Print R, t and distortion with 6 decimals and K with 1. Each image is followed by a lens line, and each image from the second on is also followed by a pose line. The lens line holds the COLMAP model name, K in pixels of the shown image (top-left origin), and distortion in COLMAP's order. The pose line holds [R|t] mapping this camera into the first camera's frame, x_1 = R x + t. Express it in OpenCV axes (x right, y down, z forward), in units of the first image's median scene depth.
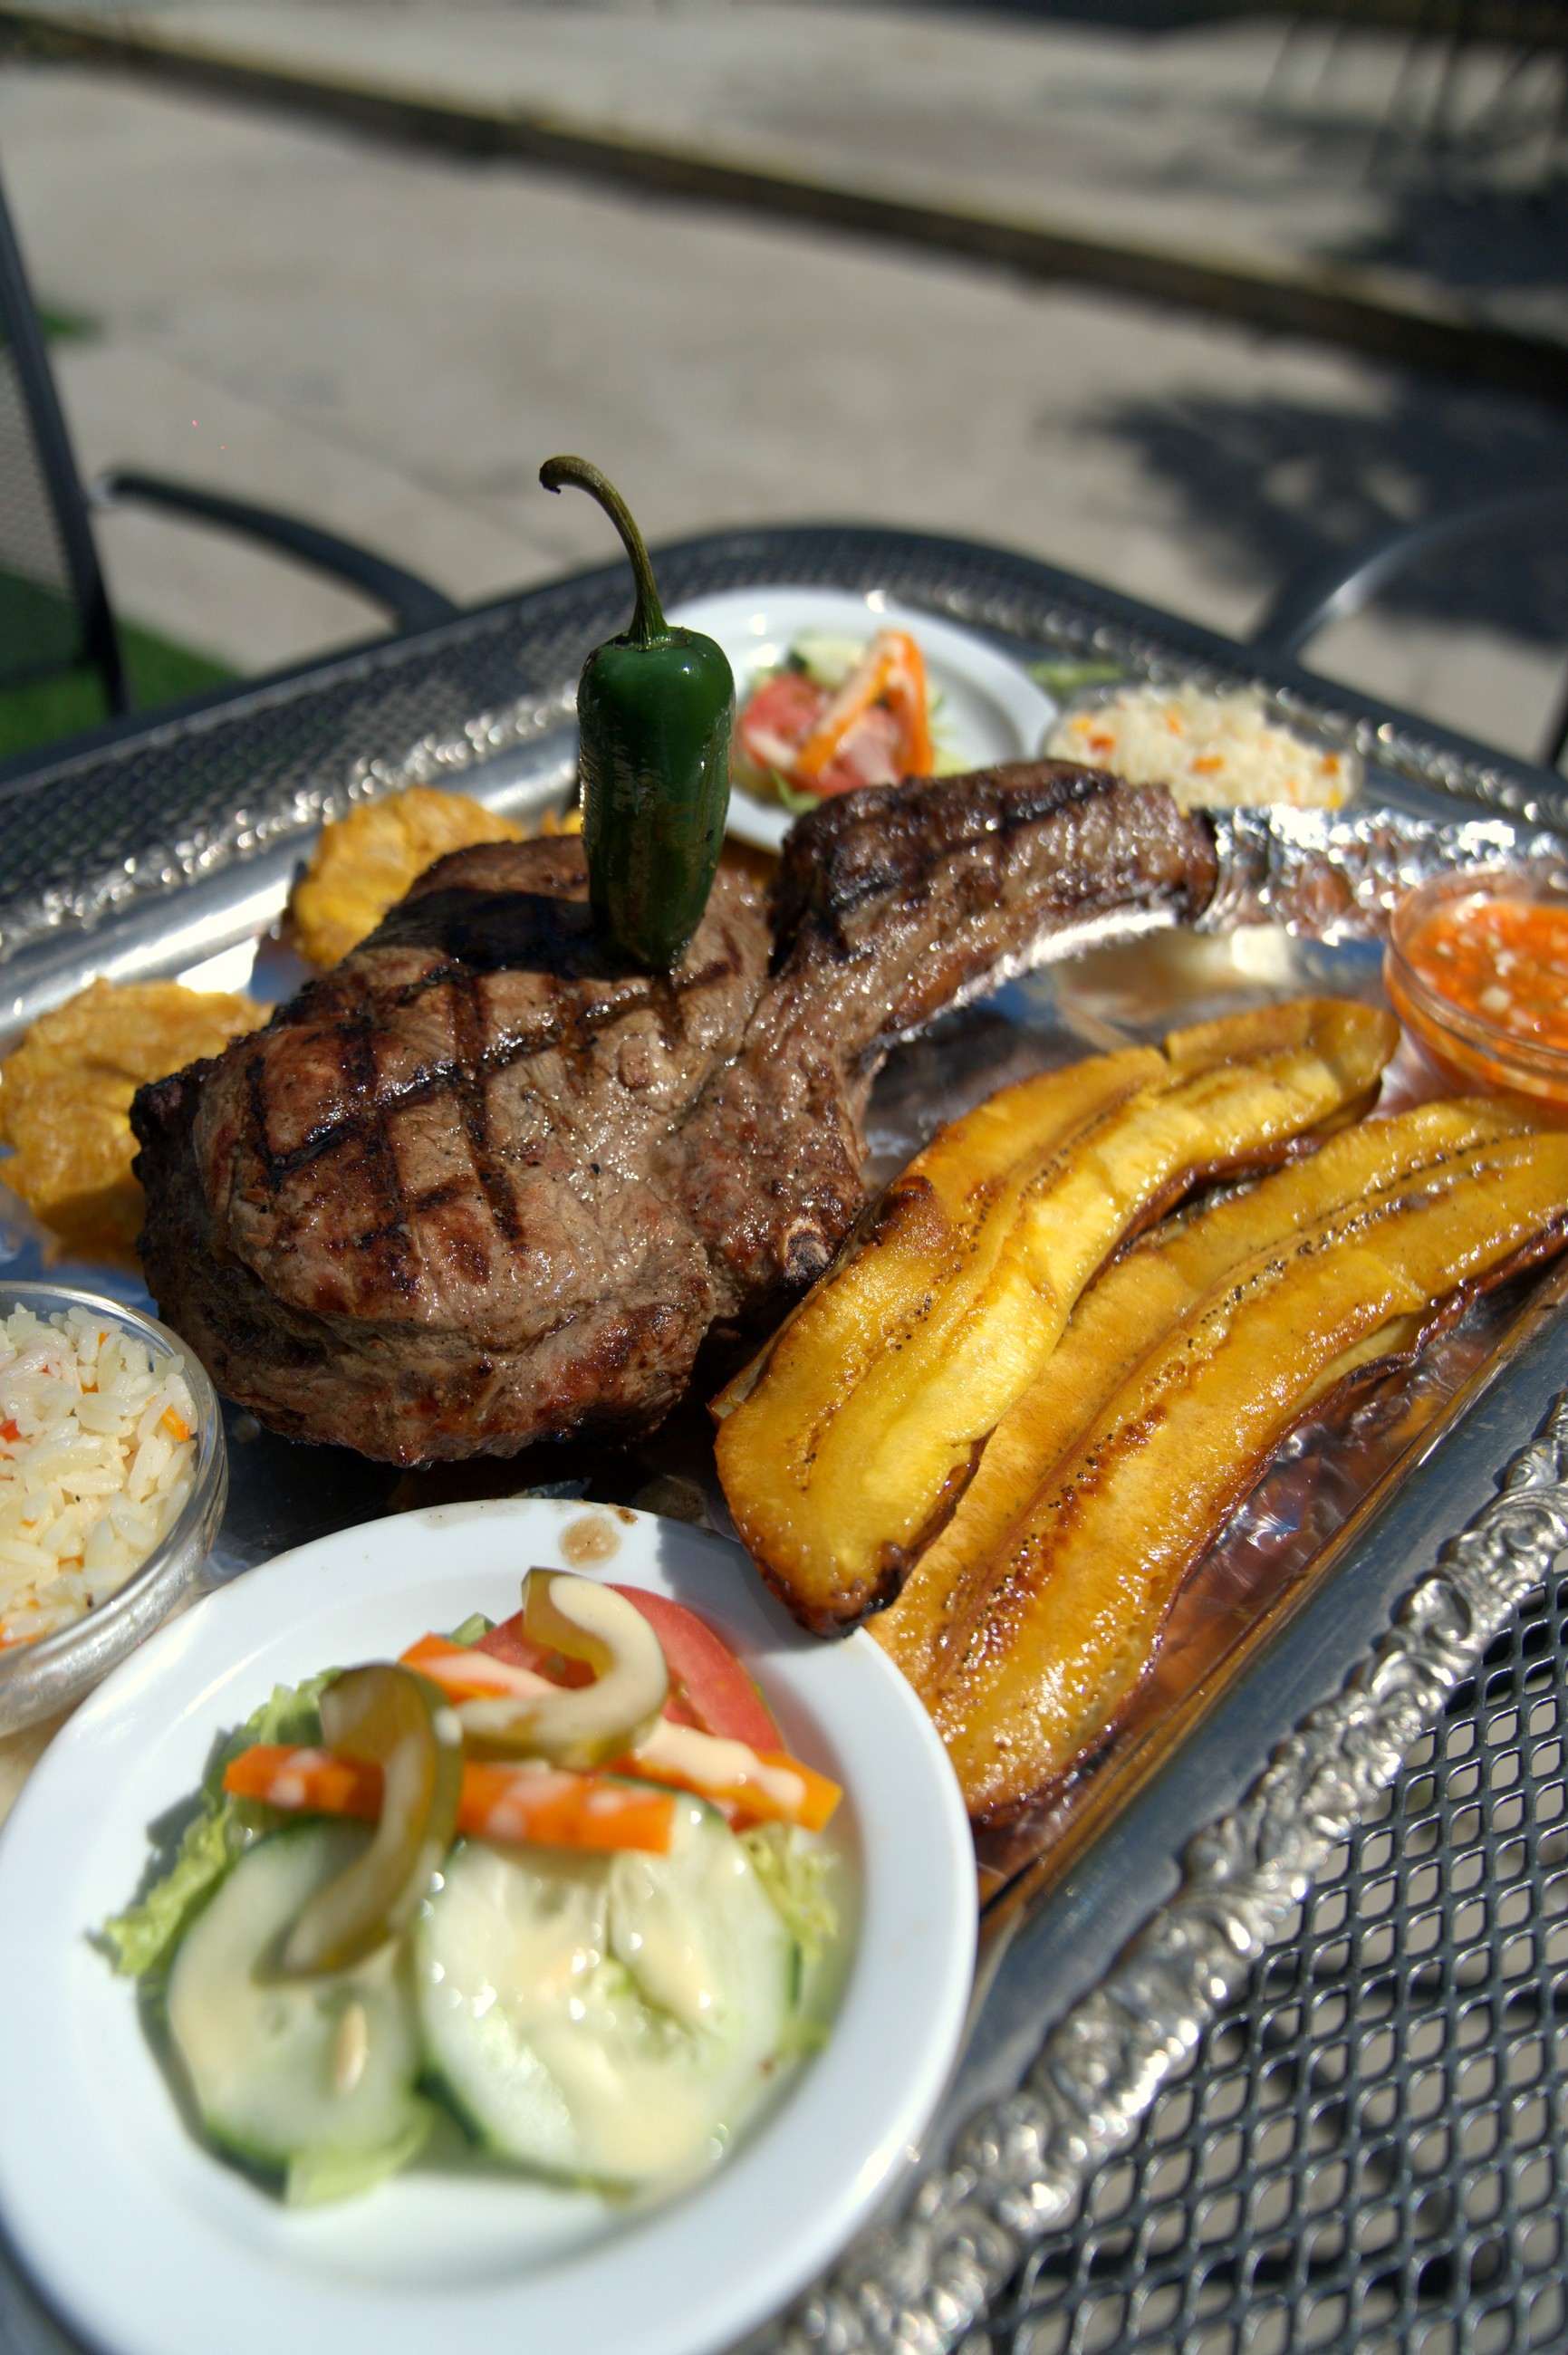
lens RADIAL K [[1695.7, 0, 784.0], [0, 1695.7, 1177.5], [0, 0, 1]] dist [-0.123639, 0.083256]
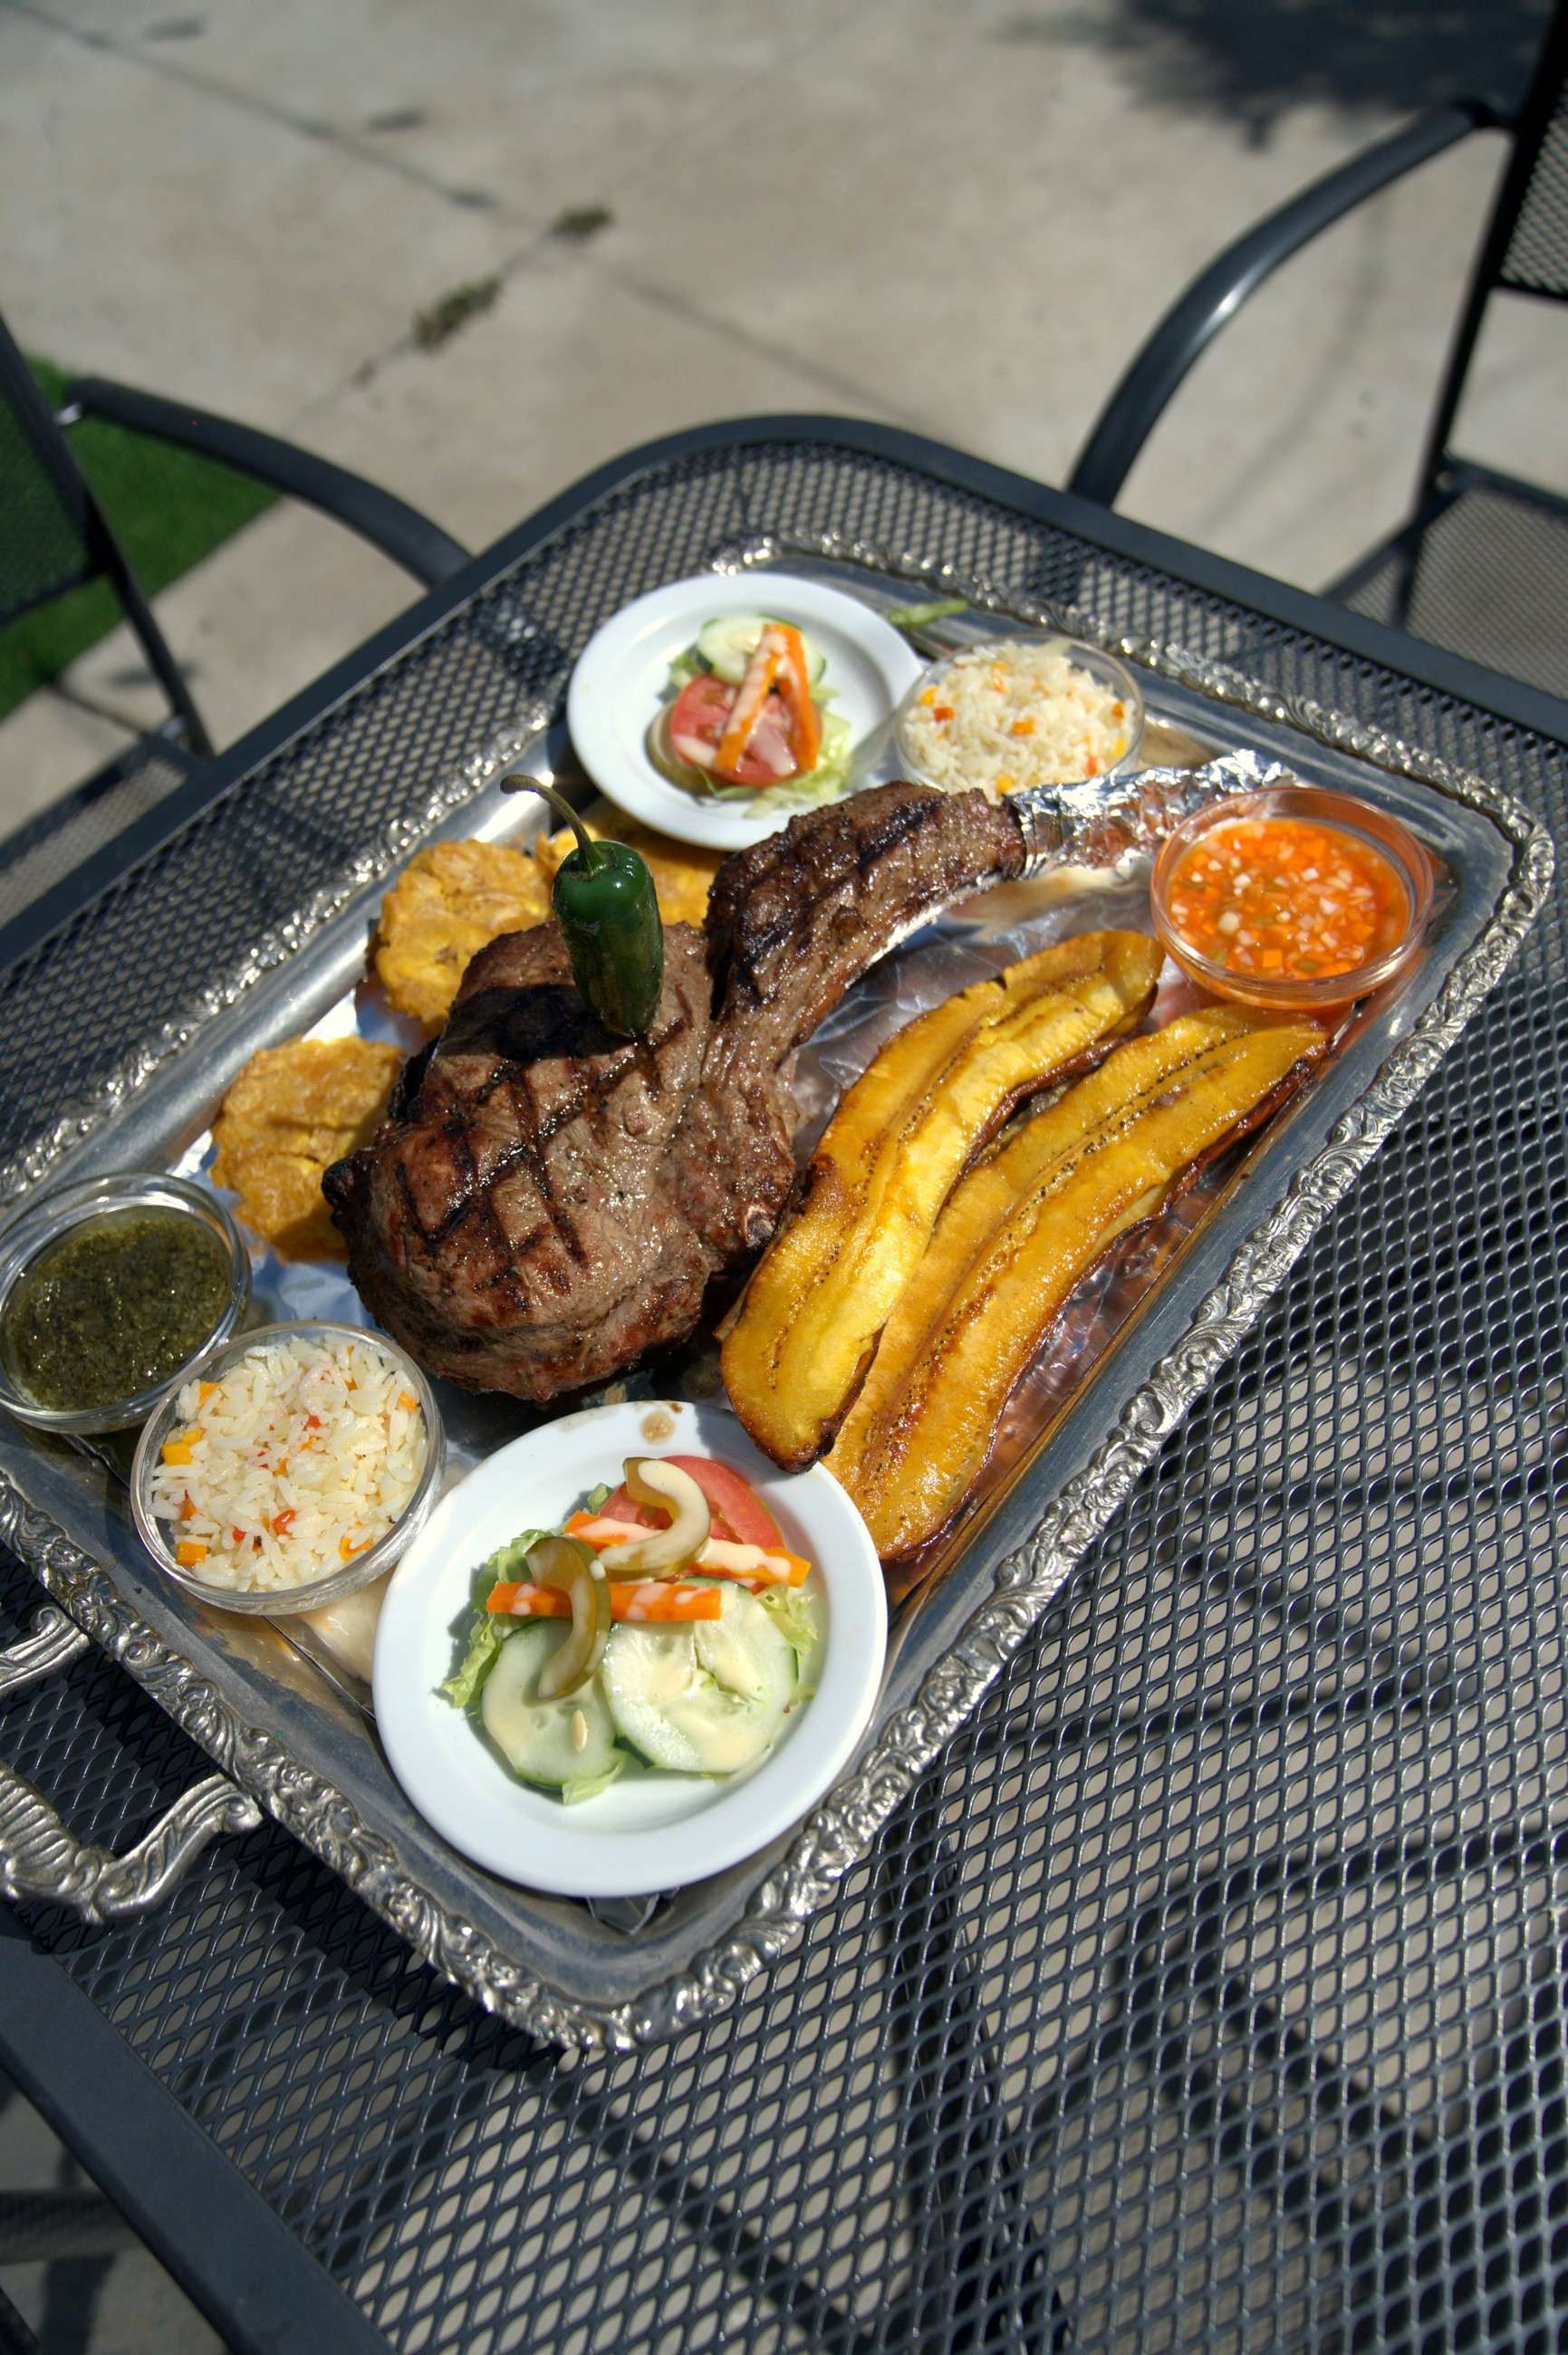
lens RADIAL K [[1695.7, 0, 784.0], [0, 1695.7, 1177.5], [0, 0, 1]] dist [-0.123639, 0.083256]
pose [[0.986849, -0.148713, -0.063348, 0.153898], [0.160105, 0.953203, 0.256457, -0.433456], [0.022245, -0.263227, 0.964477, -0.573036]]
